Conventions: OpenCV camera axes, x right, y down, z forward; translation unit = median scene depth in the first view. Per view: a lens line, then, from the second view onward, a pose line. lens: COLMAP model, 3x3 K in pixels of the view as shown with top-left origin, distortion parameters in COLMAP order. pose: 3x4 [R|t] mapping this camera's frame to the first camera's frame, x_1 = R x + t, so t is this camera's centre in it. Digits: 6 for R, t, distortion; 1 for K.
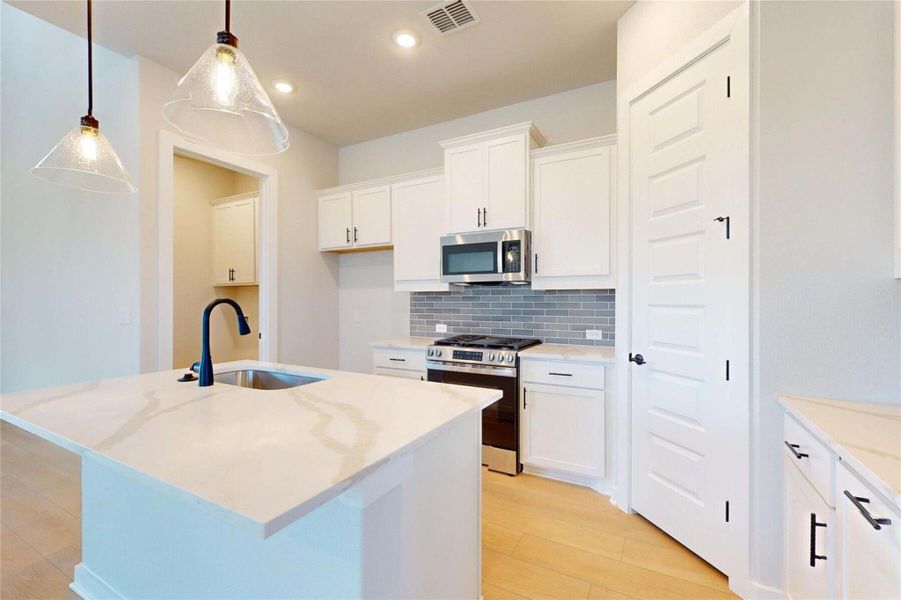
lens RADIAL K [[391.0, 0, 451.8], [0, 391.0, 300.9], [0, 0, 1]] dist [0.002558, 0.000263]
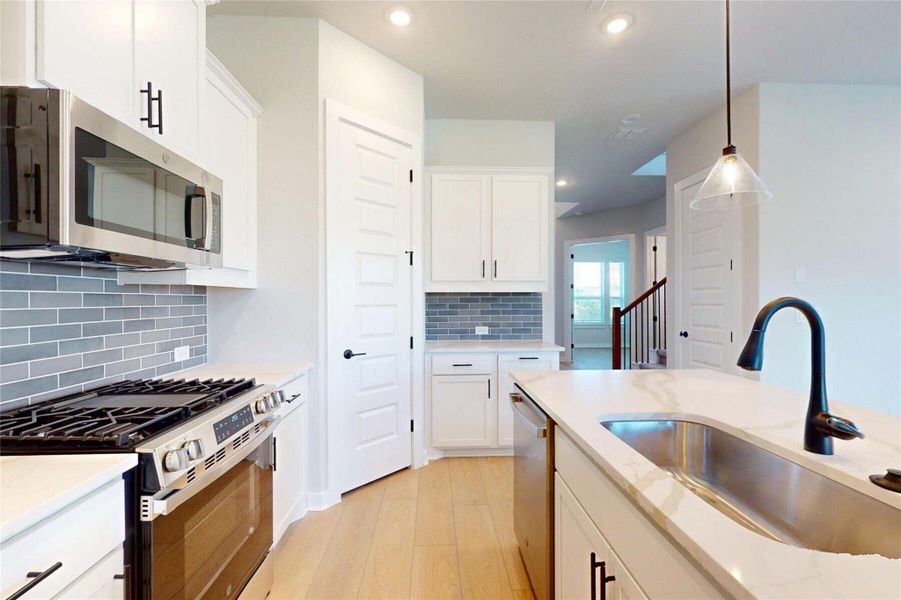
lens RADIAL K [[391.0, 0, 451.8], [0, 391.0, 300.9], [0, 0, 1]] dist [0.002558, 0.000263]
pose [[-0.513560, -0.000047, 0.858054, -0.469968], [0.006226, 0.999973, 0.003781, -0.004126], [-0.858031, 0.007284, -0.513546, 0.970512]]
